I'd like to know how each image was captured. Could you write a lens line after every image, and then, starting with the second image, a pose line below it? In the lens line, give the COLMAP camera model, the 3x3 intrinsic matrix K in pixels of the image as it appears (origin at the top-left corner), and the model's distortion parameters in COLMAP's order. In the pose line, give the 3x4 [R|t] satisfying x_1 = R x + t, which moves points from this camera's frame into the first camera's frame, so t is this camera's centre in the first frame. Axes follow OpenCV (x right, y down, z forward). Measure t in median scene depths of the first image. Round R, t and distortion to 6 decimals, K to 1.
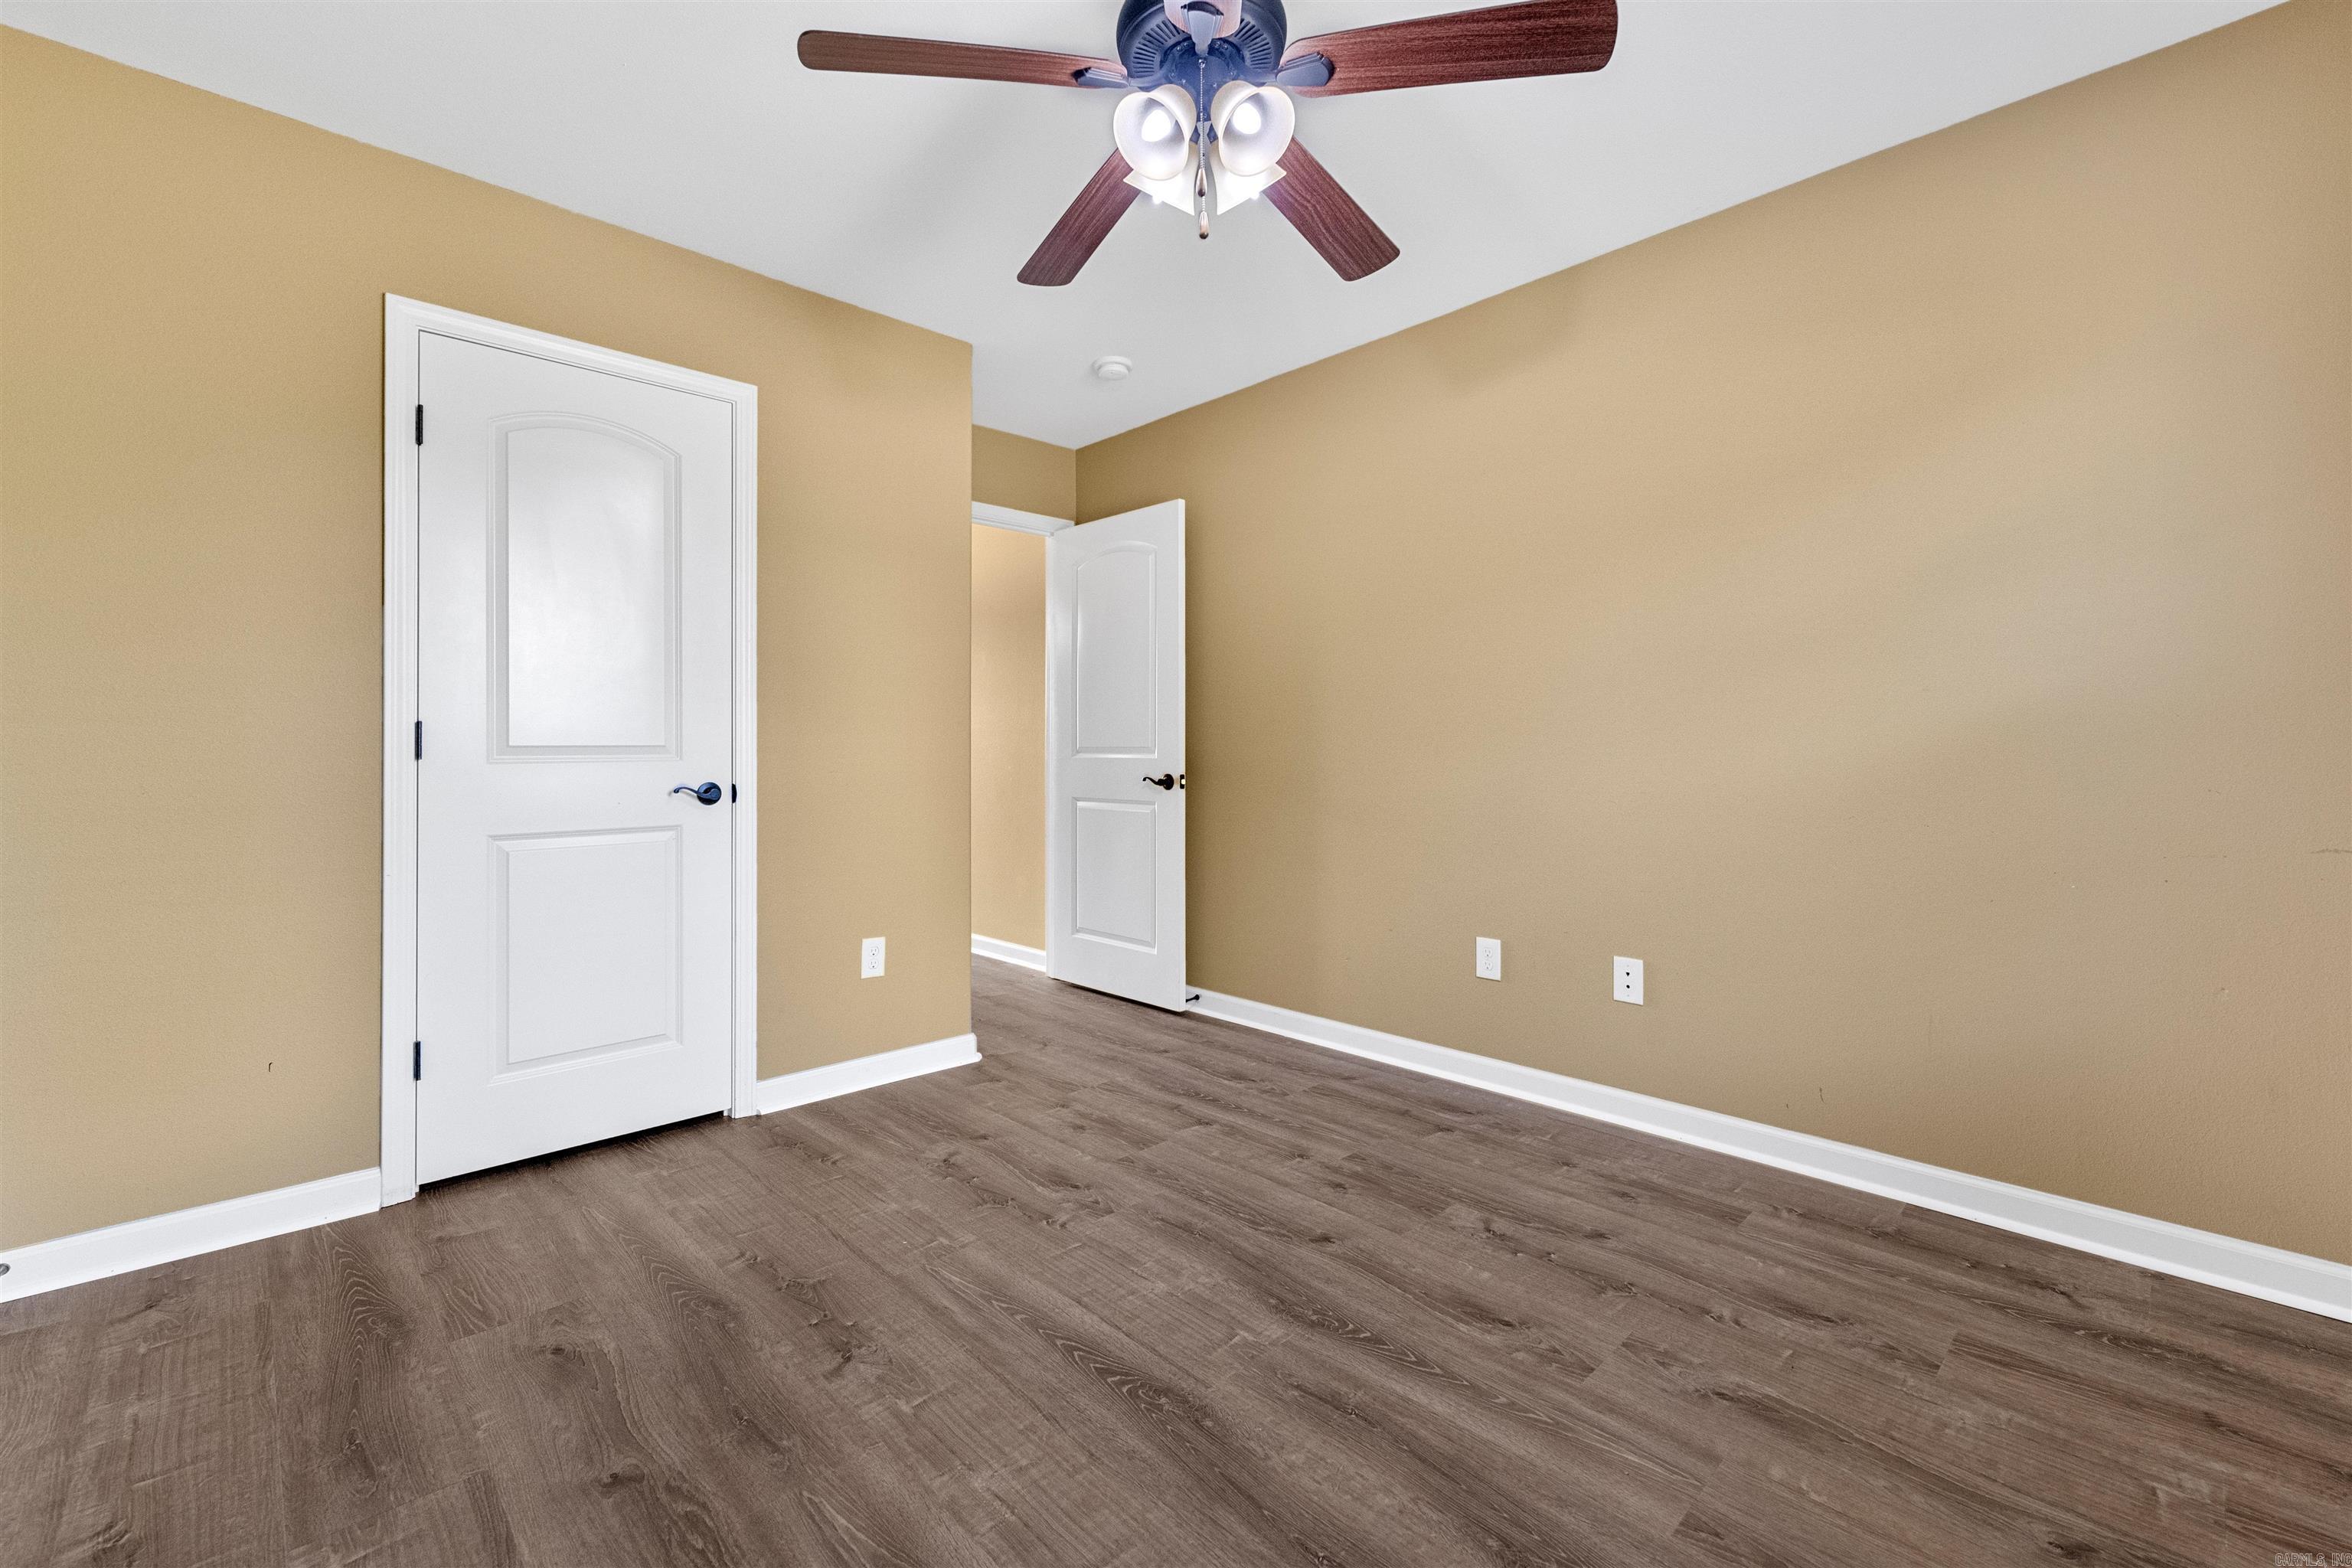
lens RADIAL K [[987.6, 0, 1179.3], [0, 987.6, 743.1], [0, 0, 1]] dist [-0.002886, -0.001154]
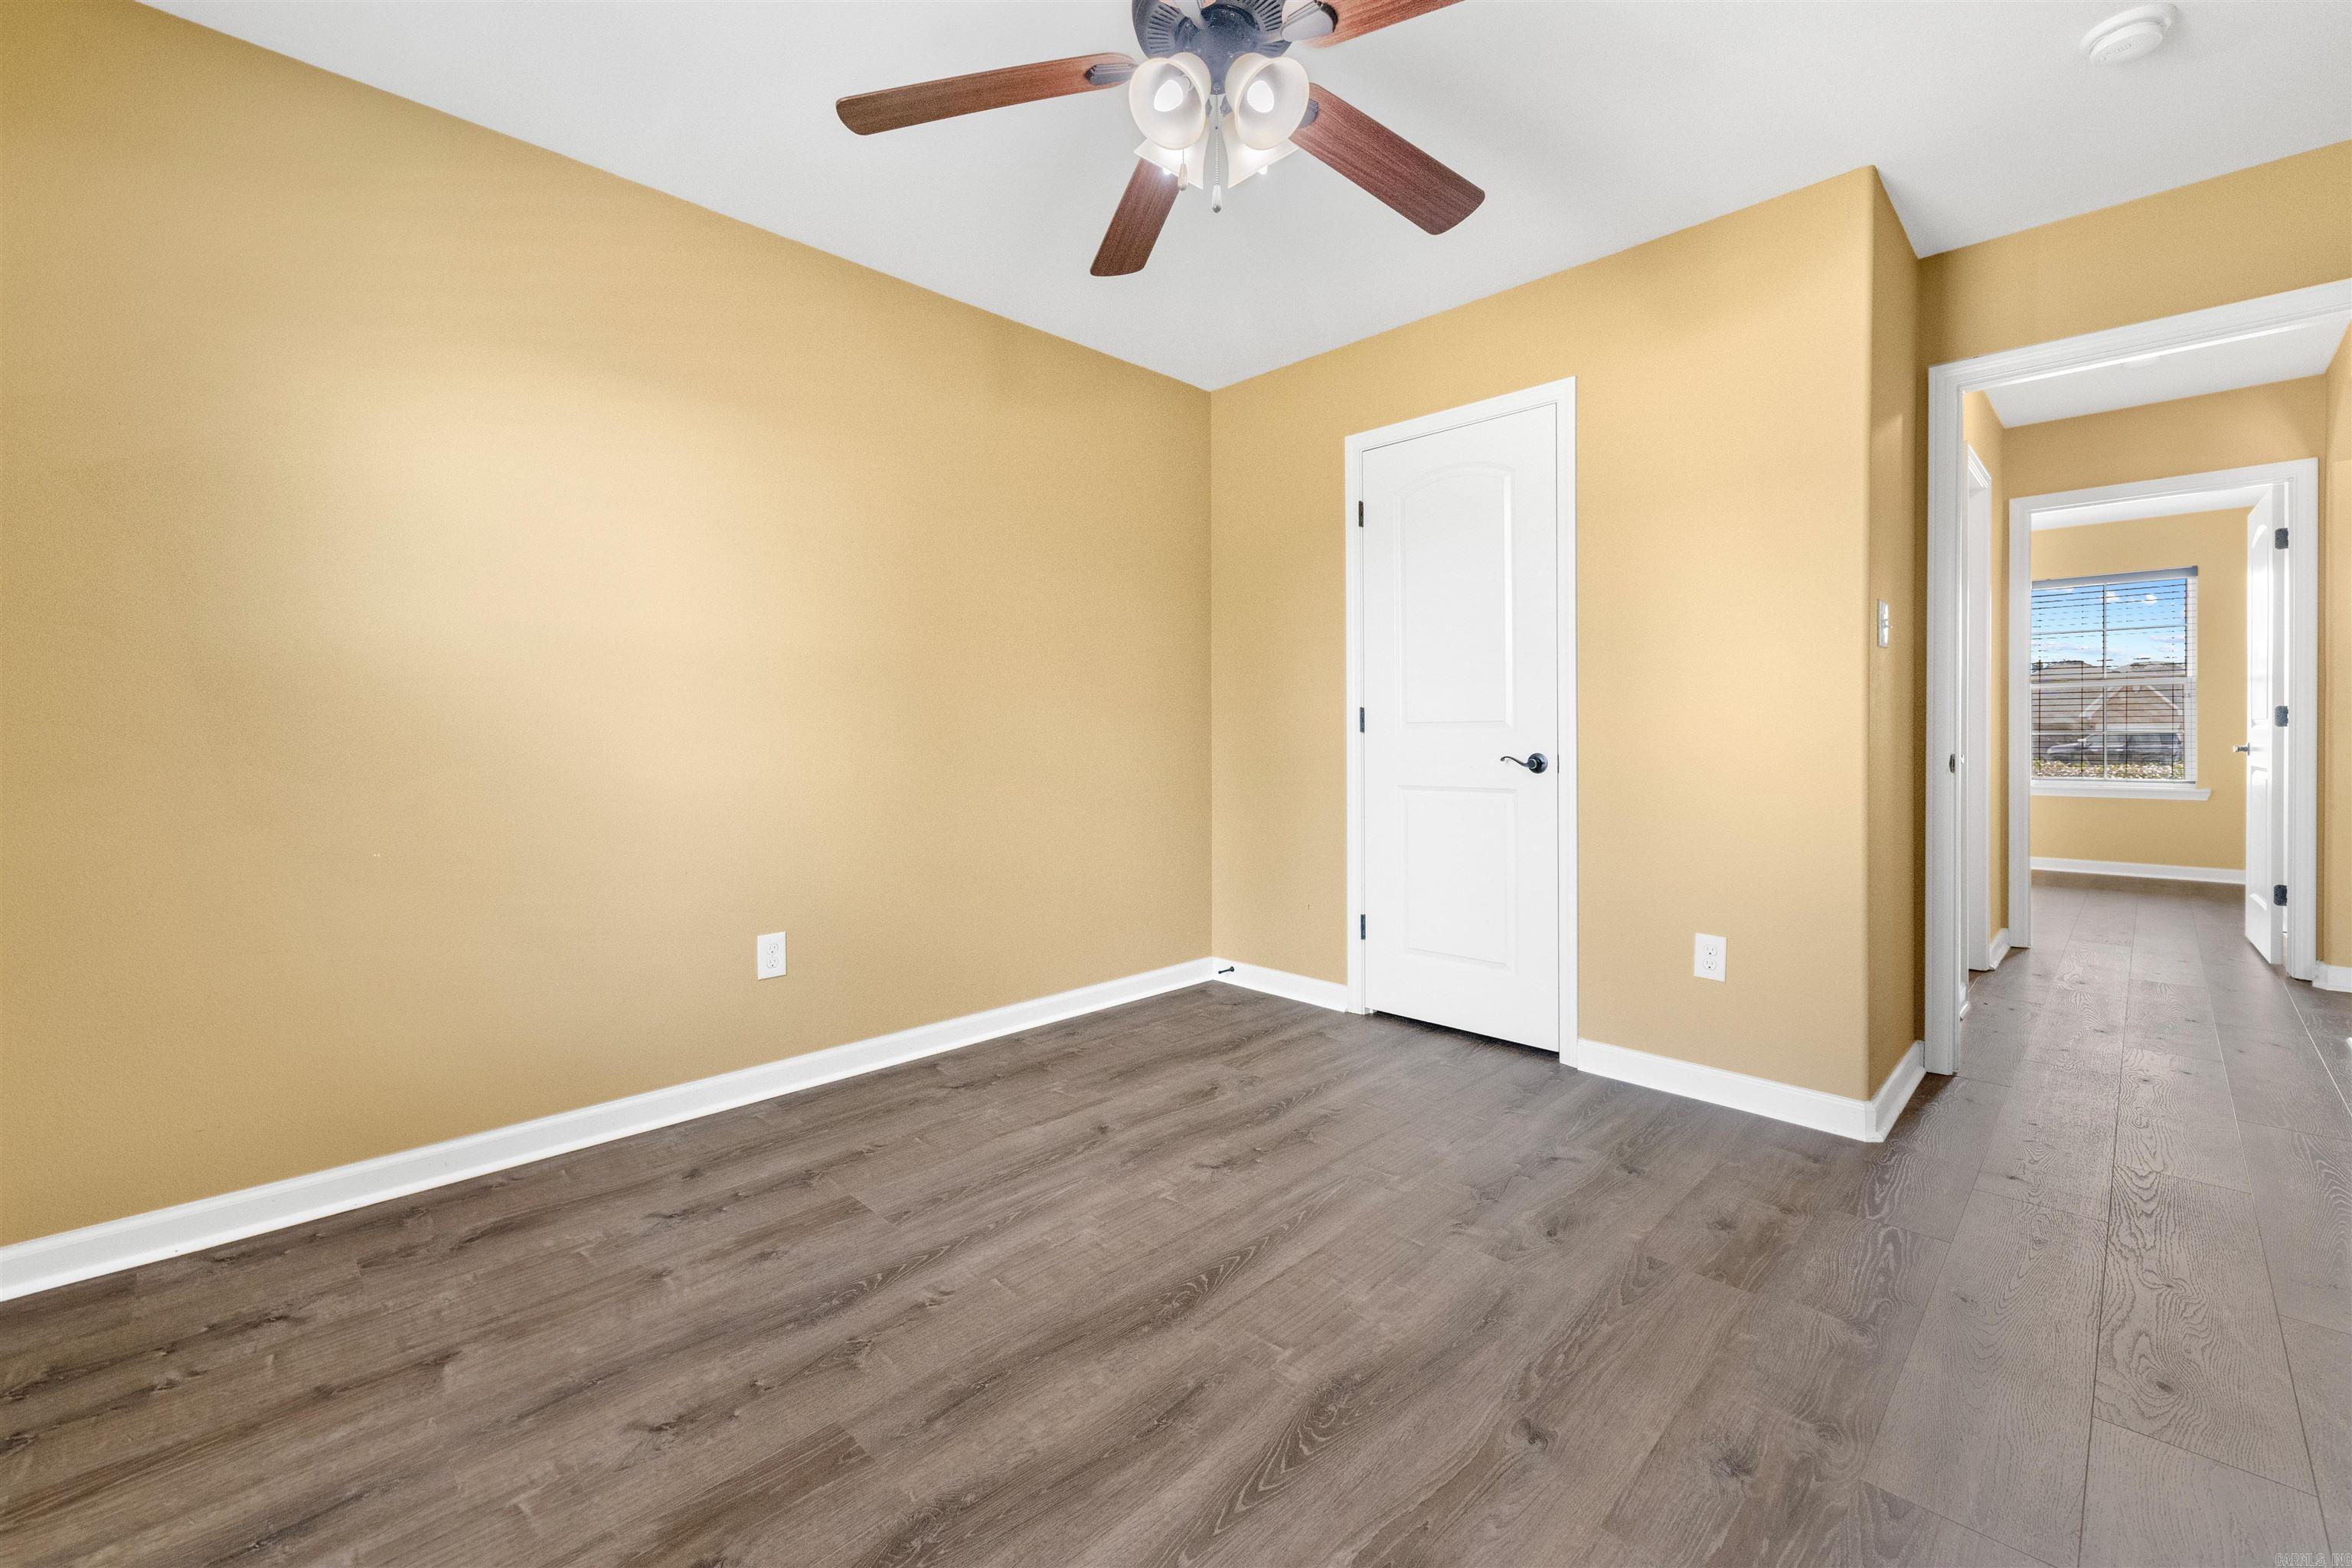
lens RADIAL K [[967.7, 0, 1165.4], [0, 967.7, 742.7], [0, 0, 1]] dist [-0.000052, -0.000838]
pose [[0.008410, 0.011894, -0.999894, 0.864369], [0.012962, 0.999844, 0.012002, 0.011739], [0.999881, -0.013061, 0.008255, 0.792056]]
